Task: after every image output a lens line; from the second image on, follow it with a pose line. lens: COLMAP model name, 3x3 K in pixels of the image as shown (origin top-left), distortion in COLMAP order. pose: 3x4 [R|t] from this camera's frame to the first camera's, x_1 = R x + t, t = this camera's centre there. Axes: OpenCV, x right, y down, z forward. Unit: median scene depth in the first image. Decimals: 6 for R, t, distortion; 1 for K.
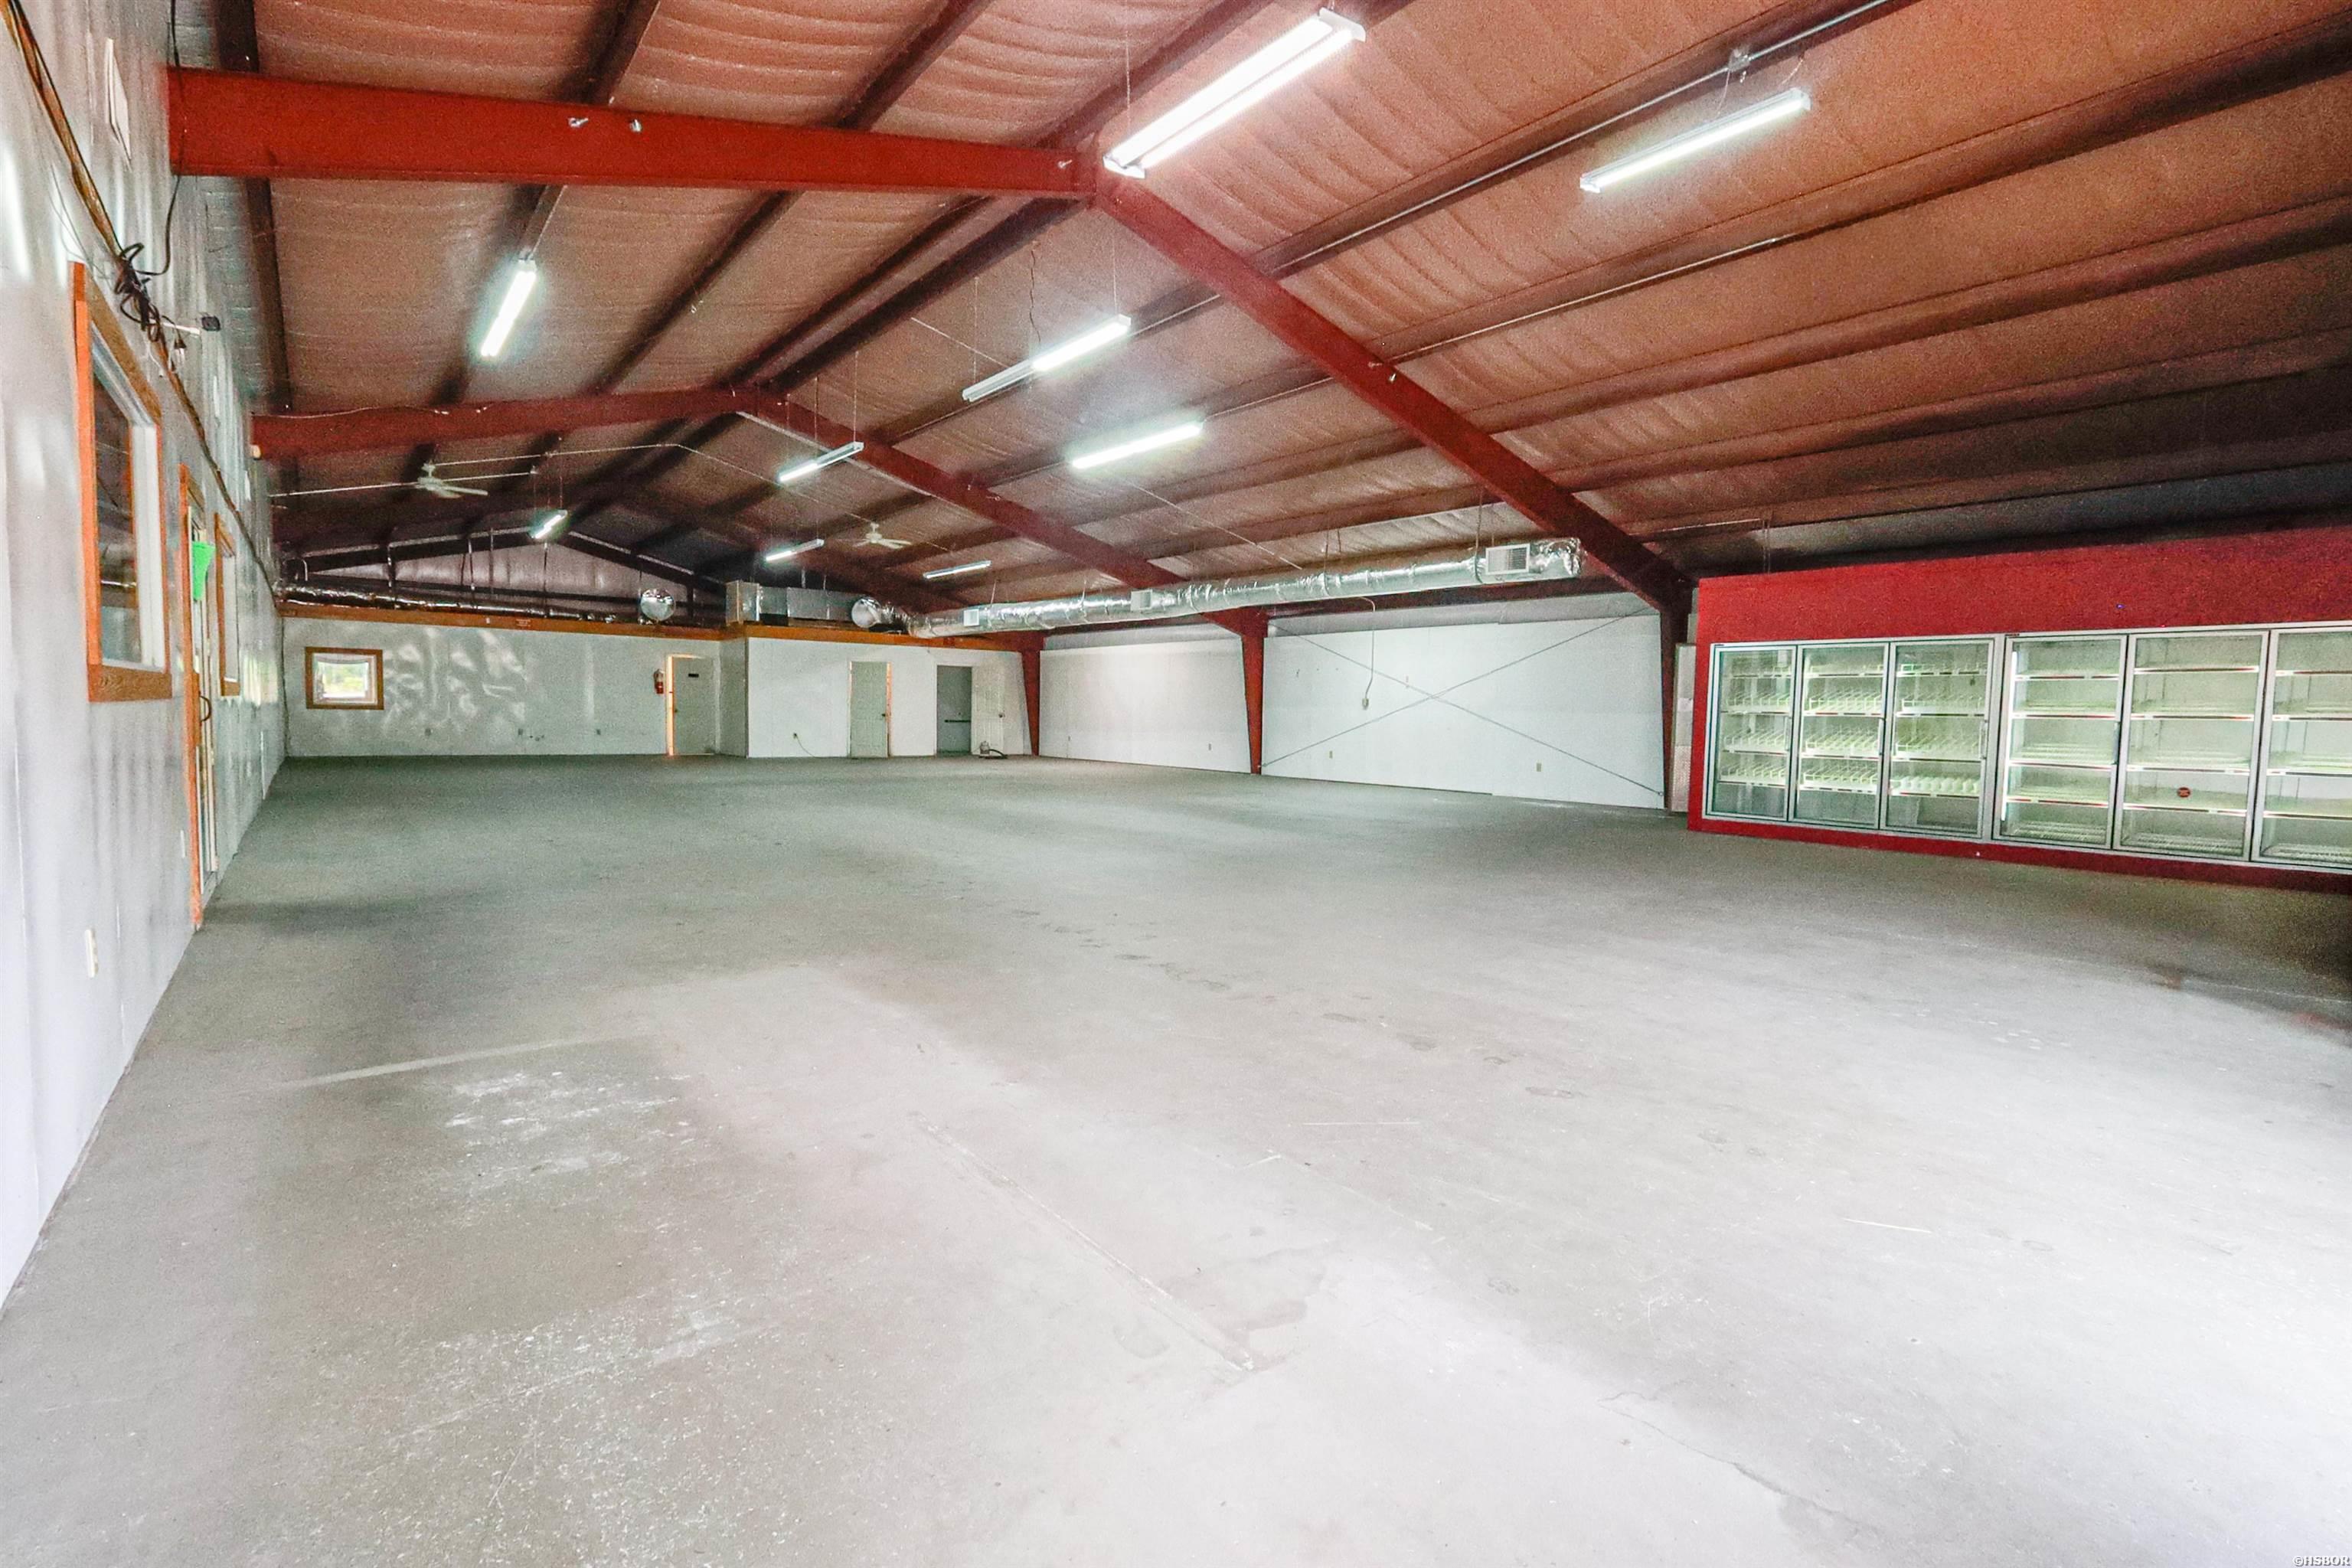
lens RADIAL K [[1082.8, 0, 1167.5], [0, 1082.8, 780.8], [0, 0, 1]] dist [-0.002420, -0.000153]
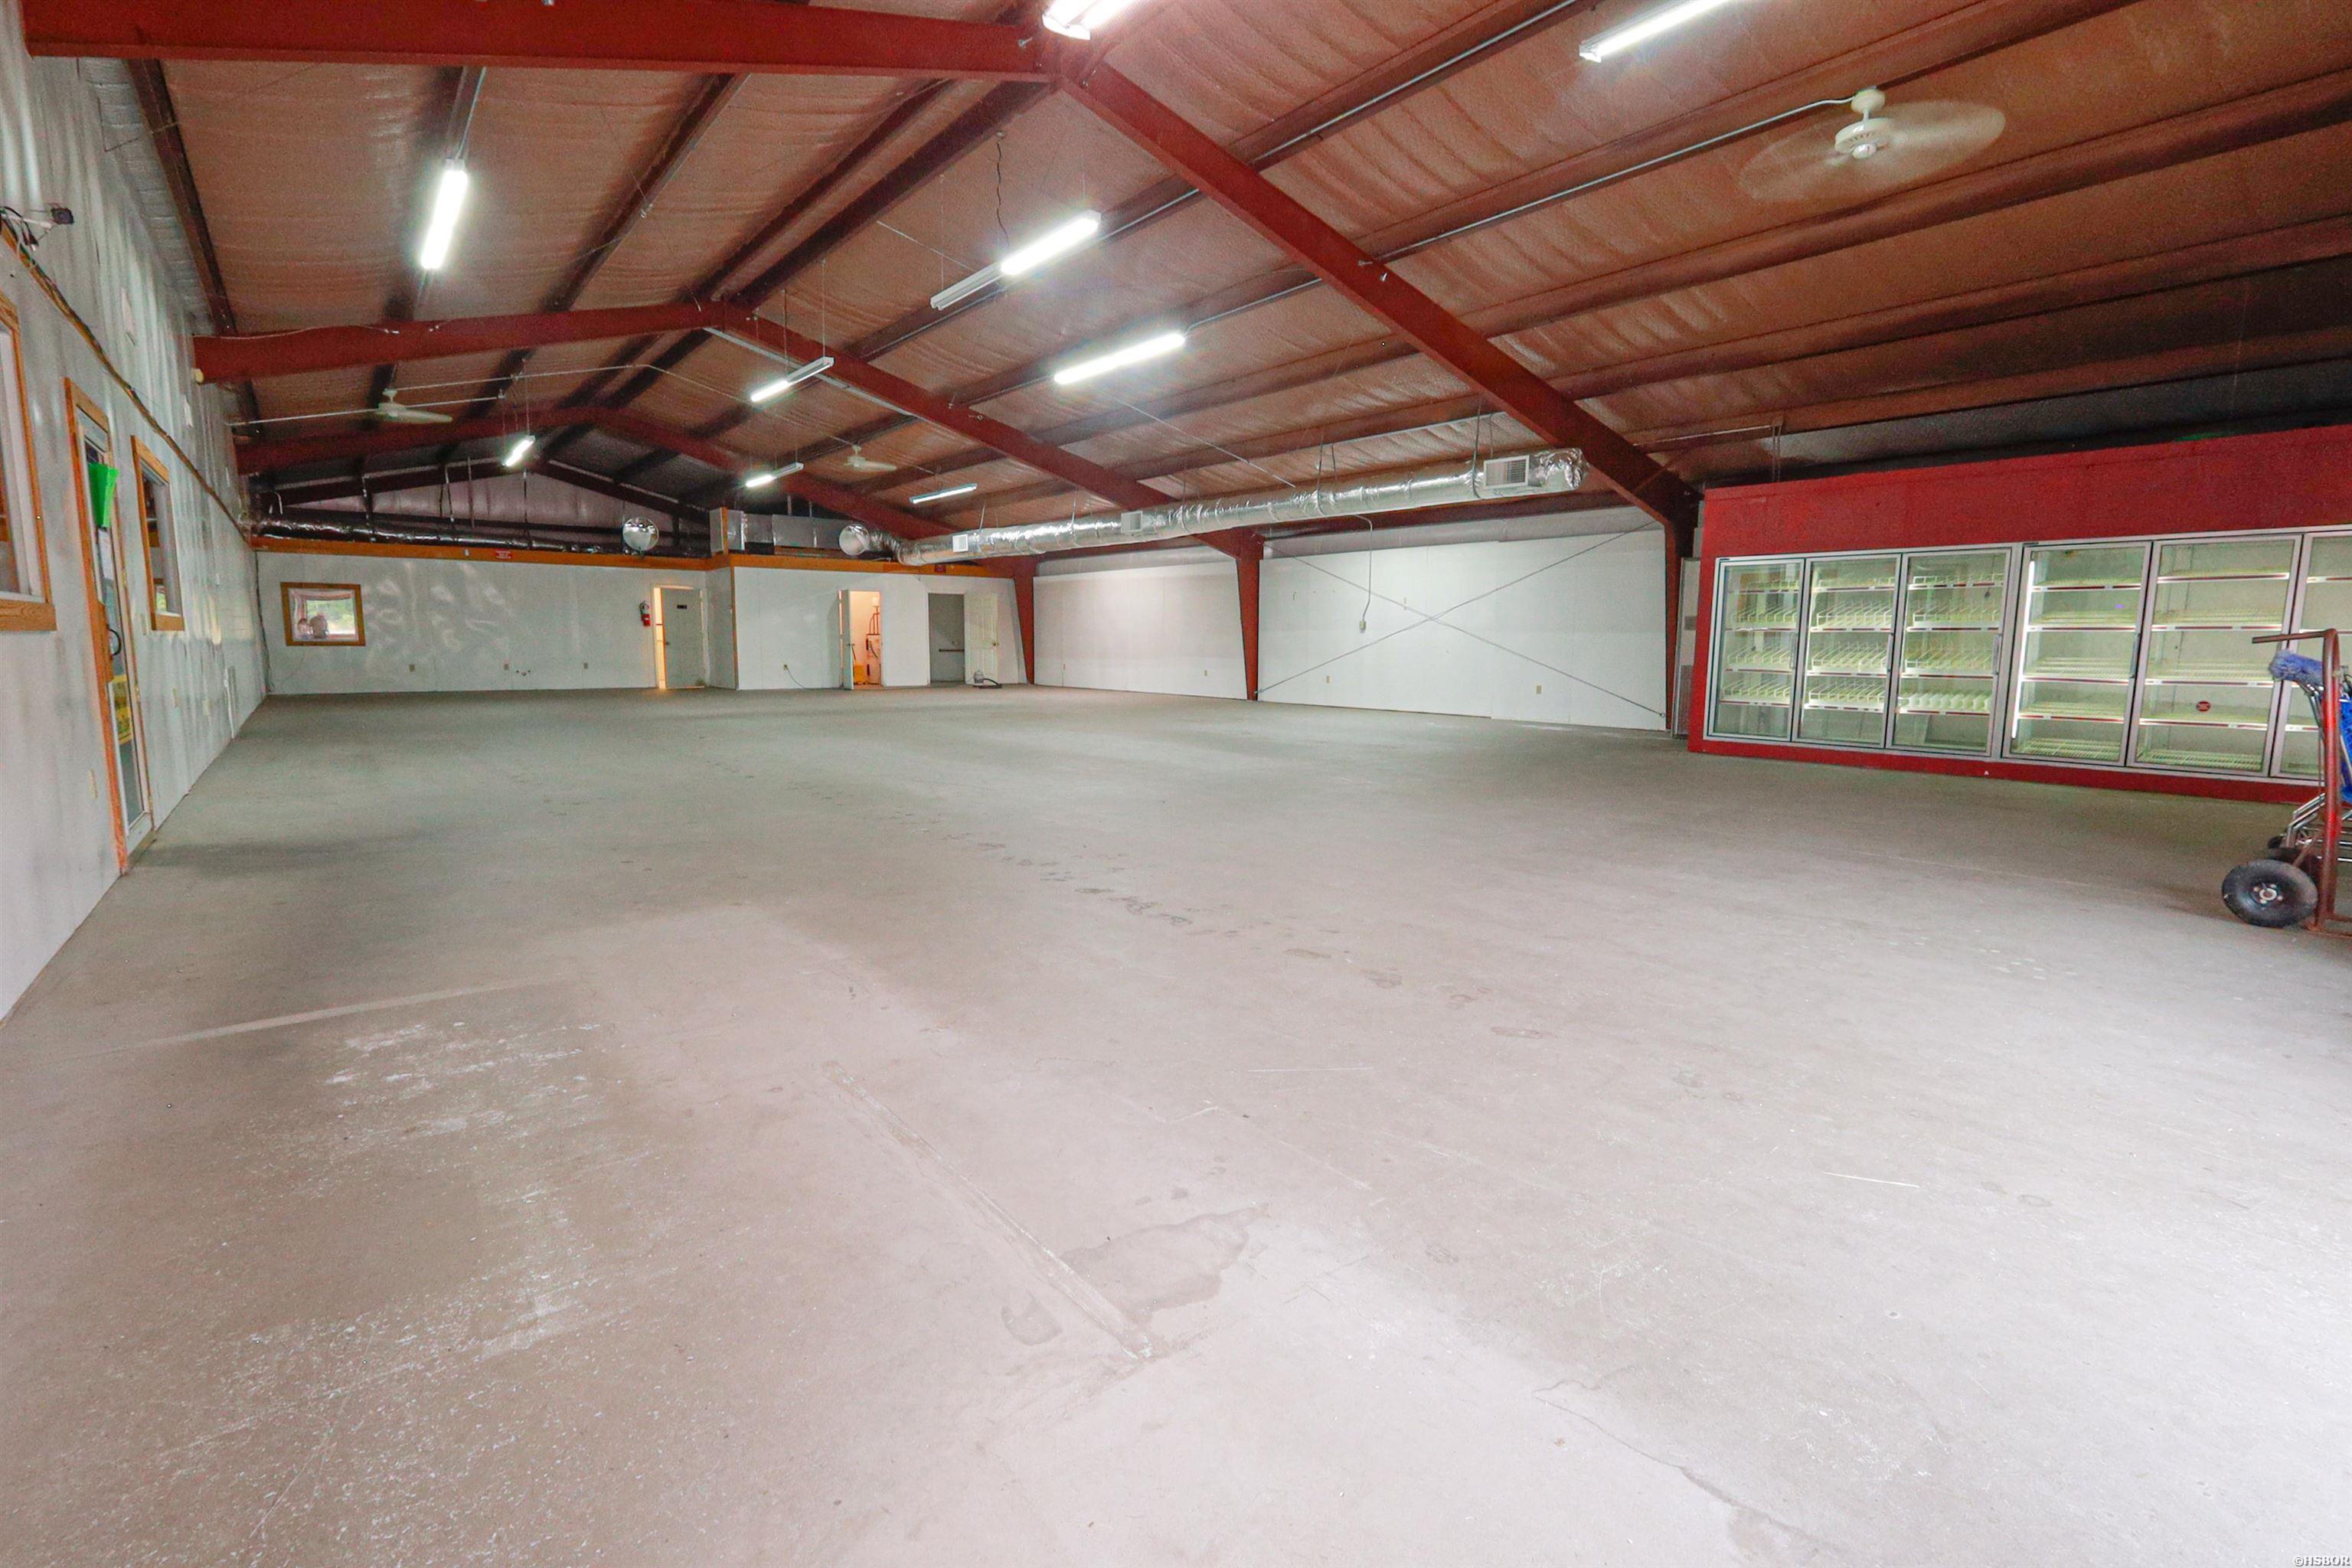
lens RADIAL K [[1082.8, 0, 1167.5], [0, 1082.8, 780.8], [0, 0, 1]] dist [-0.002420, -0.000153]
pose [[0.999910, -0.011907, -0.006136, 0.018434], [0.012287, 0.997736, 0.066113, 0.001535], [0.005335, -0.066182, 0.997793, 0.024333]]
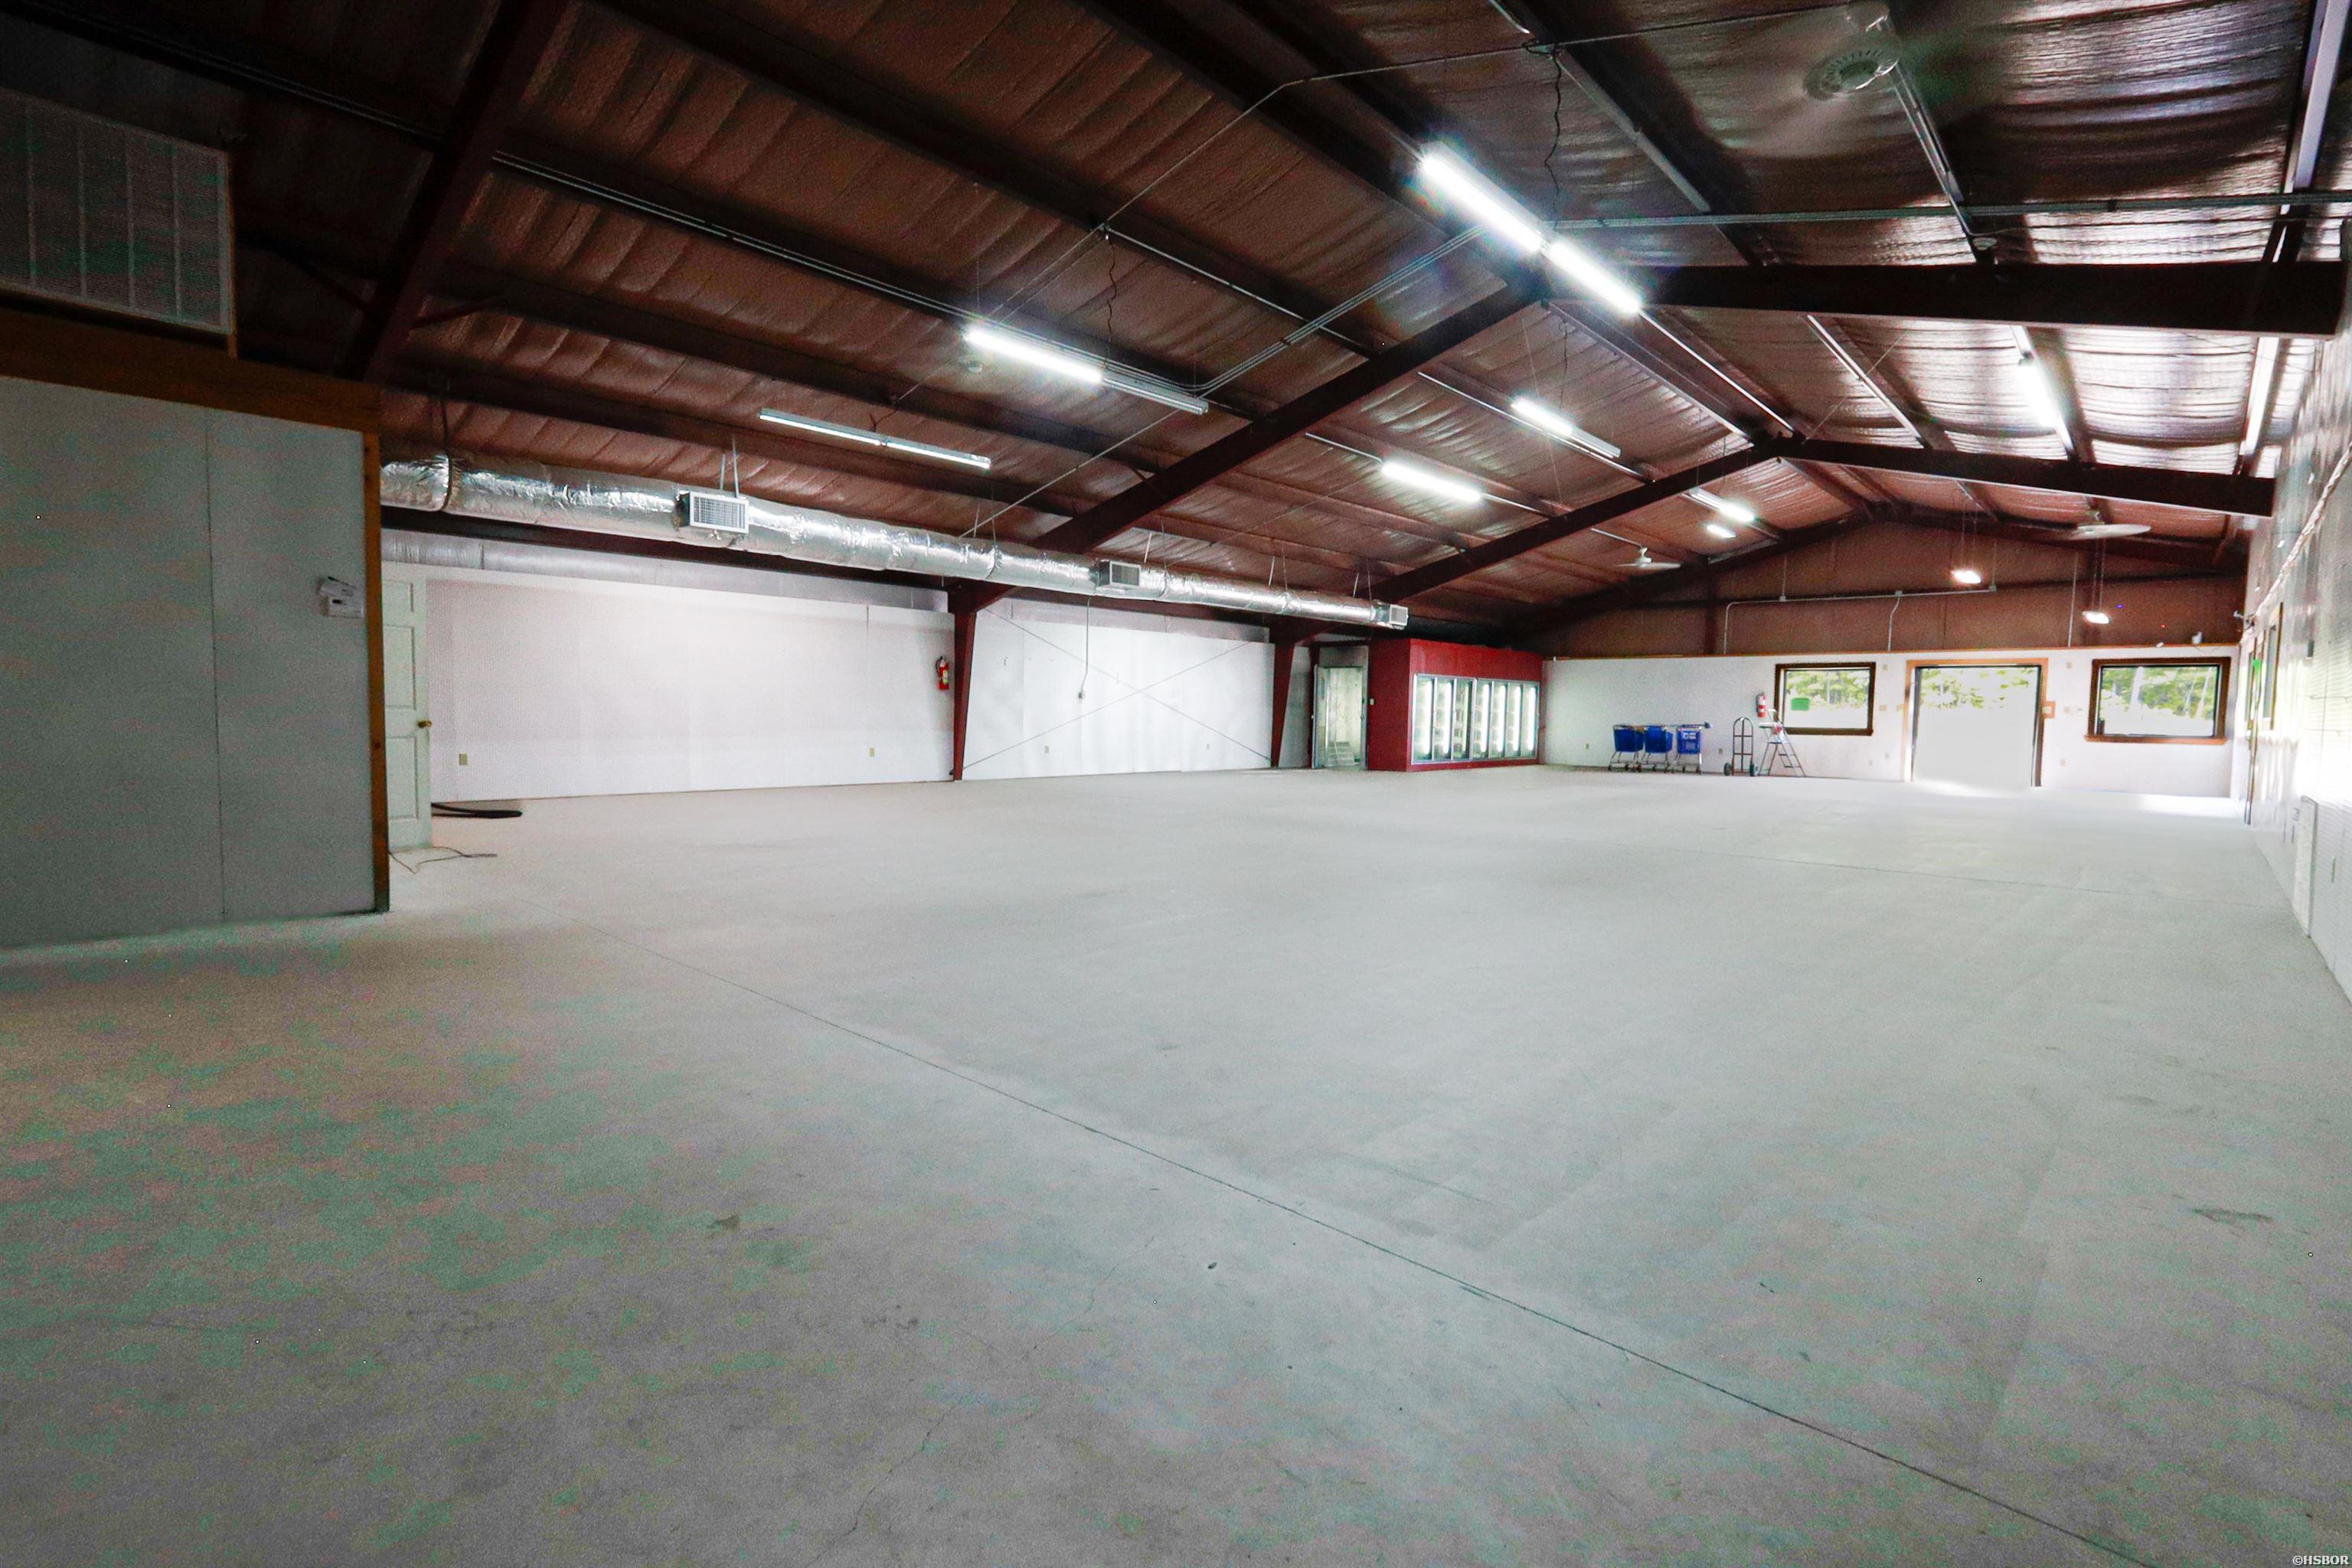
lens RADIAL K [[1082.8, 0, 1167.5], [0, 1082.8, 780.8], [0, 0, 1]] dist [-0.002420, -0.000153]
pose [[-0.147031, -0.093280, 0.984724, -1.405631], [0.038908, 0.994227, 0.099989, -0.152255], [-0.988366, 0.053015, -0.142553, 1.807502]]
